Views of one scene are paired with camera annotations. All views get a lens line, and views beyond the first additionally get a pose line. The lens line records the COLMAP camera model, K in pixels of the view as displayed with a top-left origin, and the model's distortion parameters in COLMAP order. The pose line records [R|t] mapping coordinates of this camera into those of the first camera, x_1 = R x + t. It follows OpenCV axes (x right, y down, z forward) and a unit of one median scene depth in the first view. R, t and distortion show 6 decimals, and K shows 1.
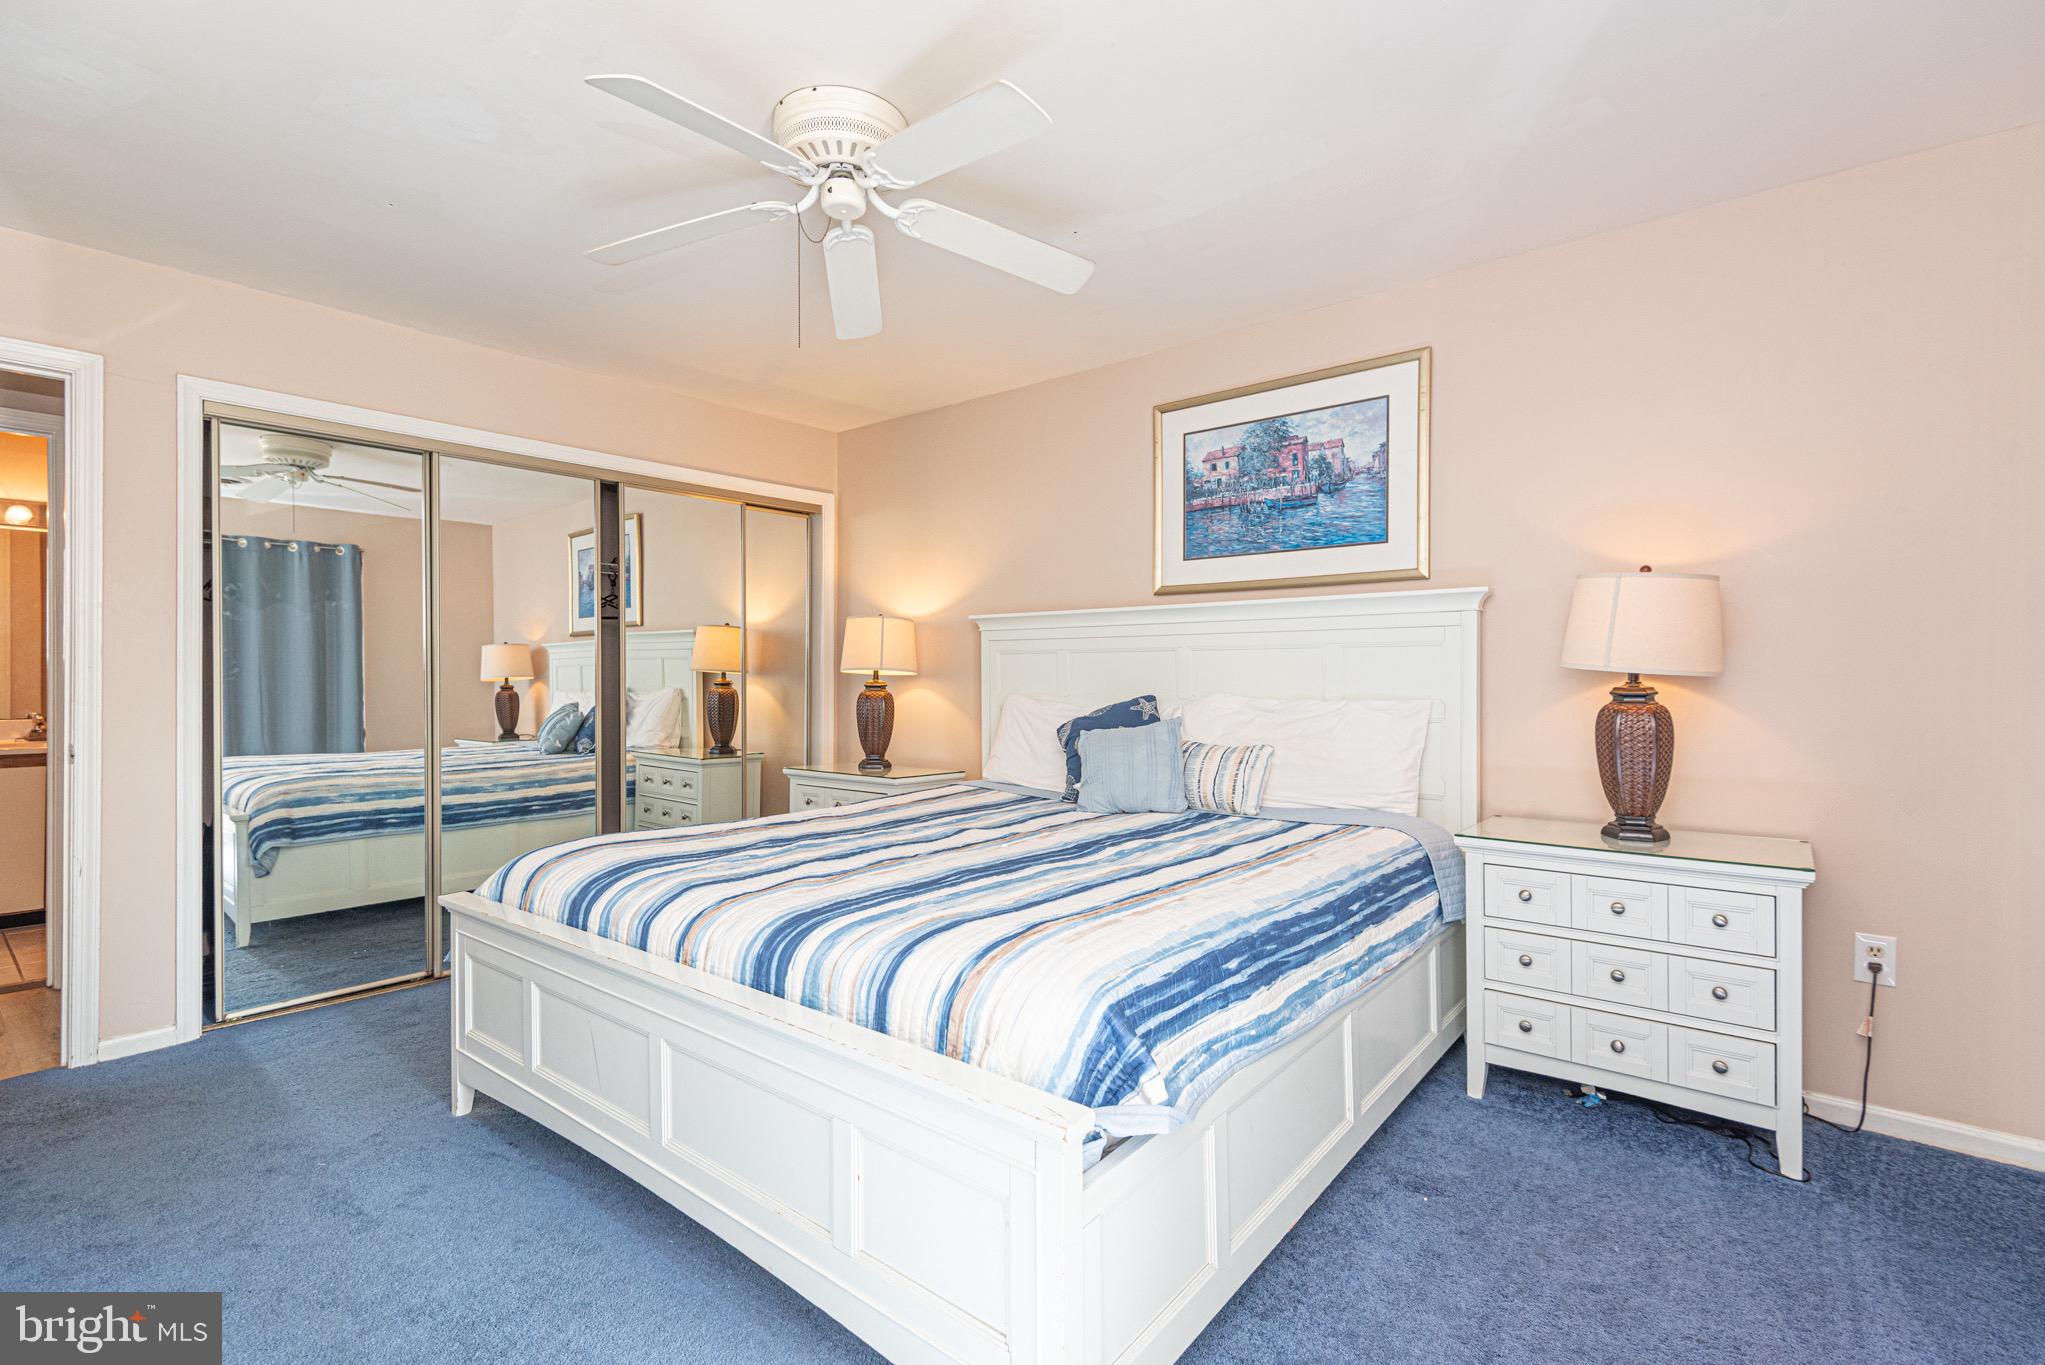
lens RADIAL K [[938.5, 0, 1049.8], [0, 938.5, 688.5], [0, 0, 1]] dist [0.029392, -0.000530]
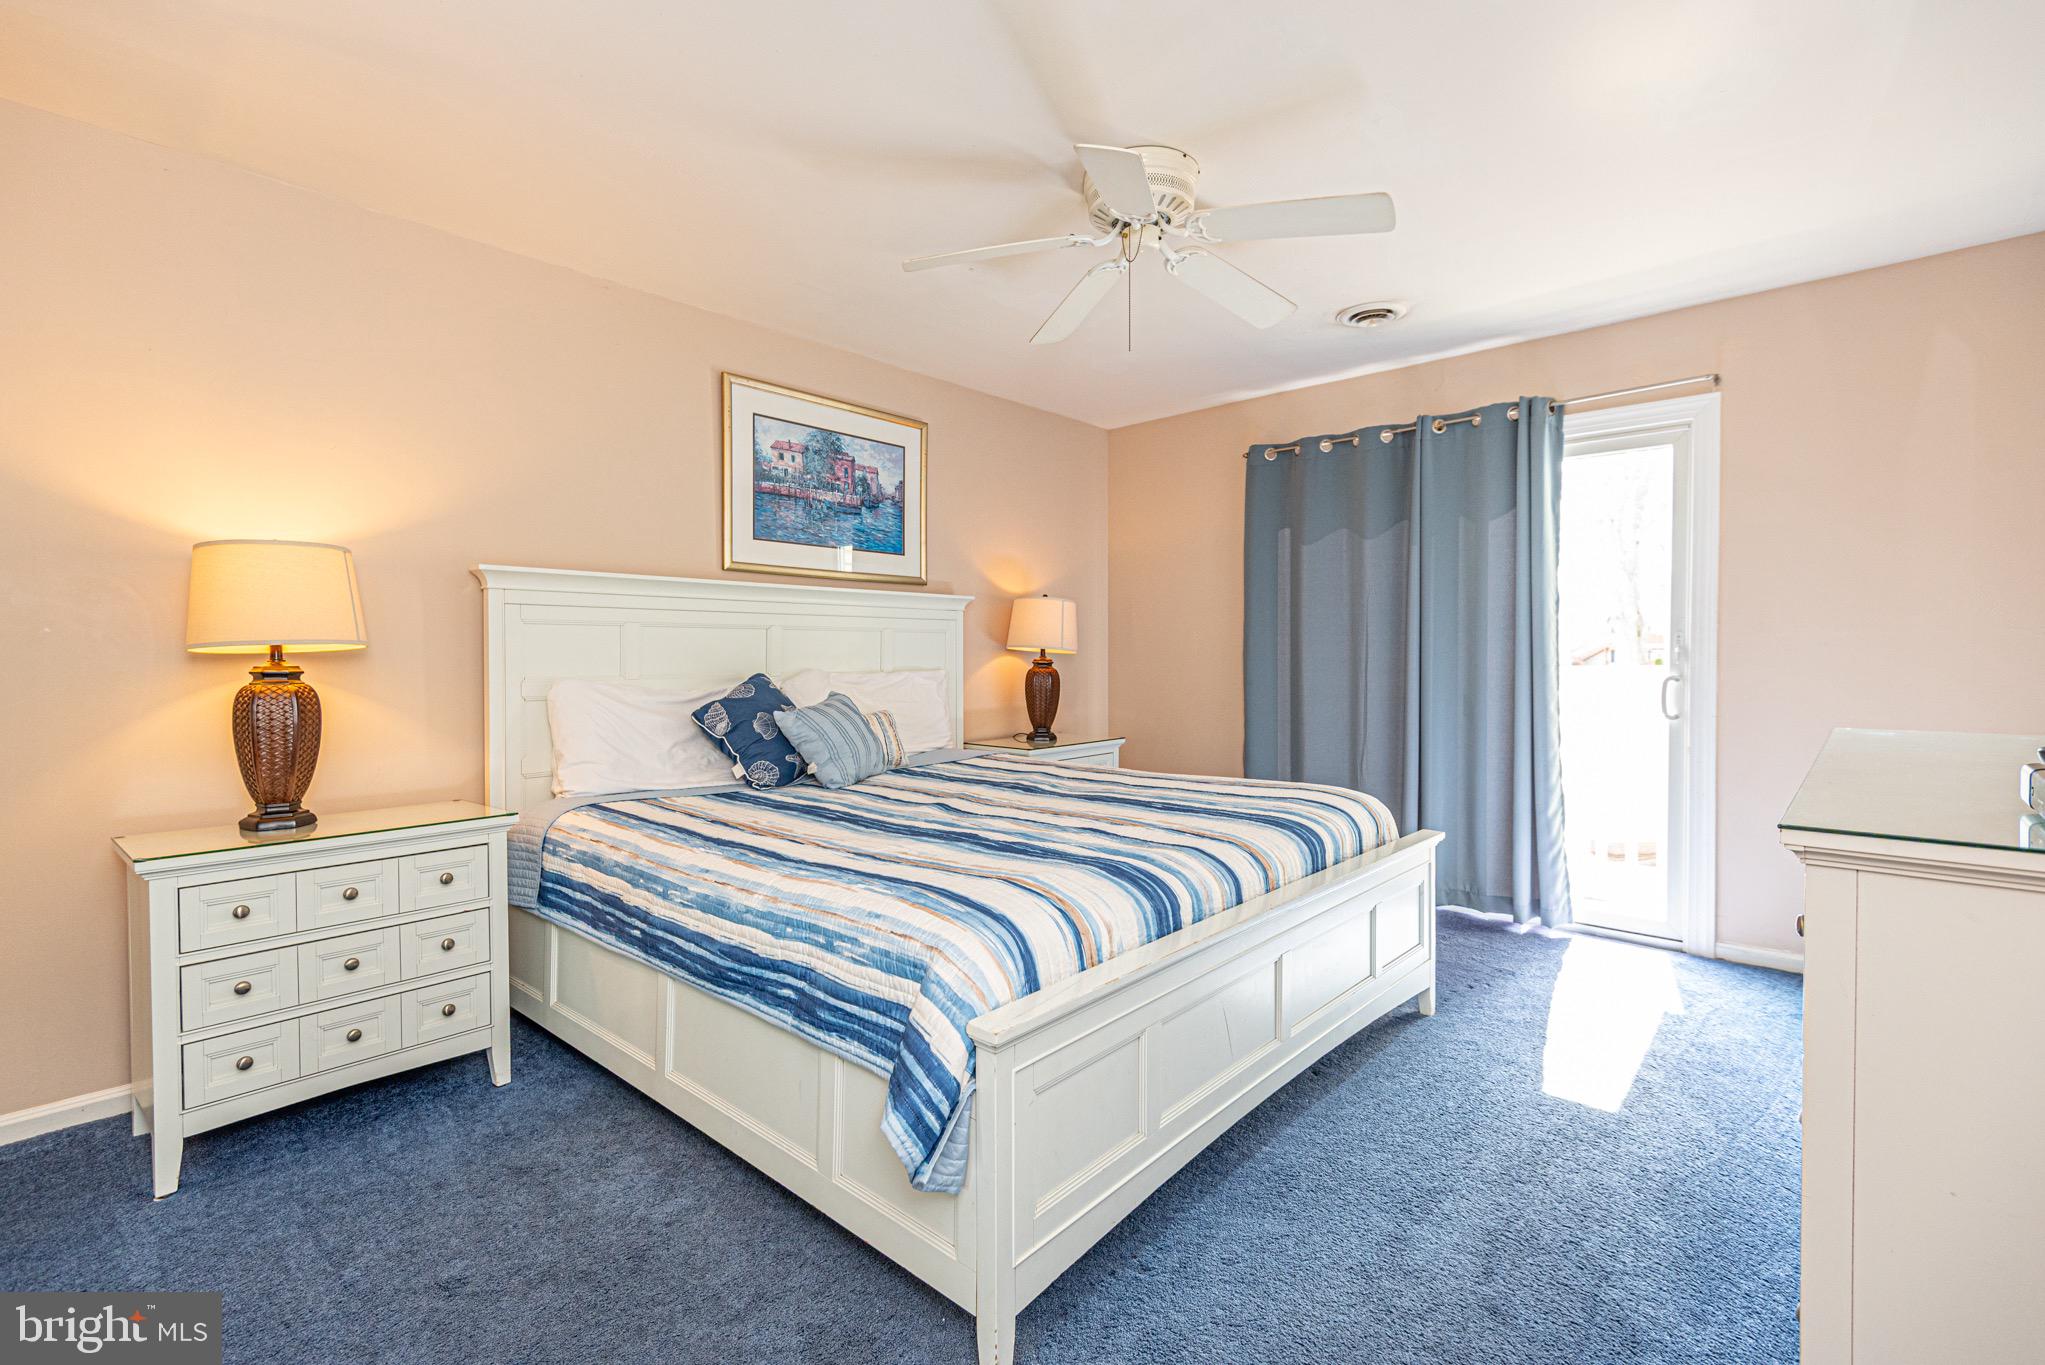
lens RADIAL K [[934.8, 0, 1027.5], [0, 934.8, 669.1], [0, 0, 1]] dist [0.028215, -0.000374]
pose [[0.036922, -0.016323, 0.999185, -0.876198], [0.015328, 0.999758, 0.015766, -0.009058], [-0.999201, 0.014733, 0.037163, 0.693175]]
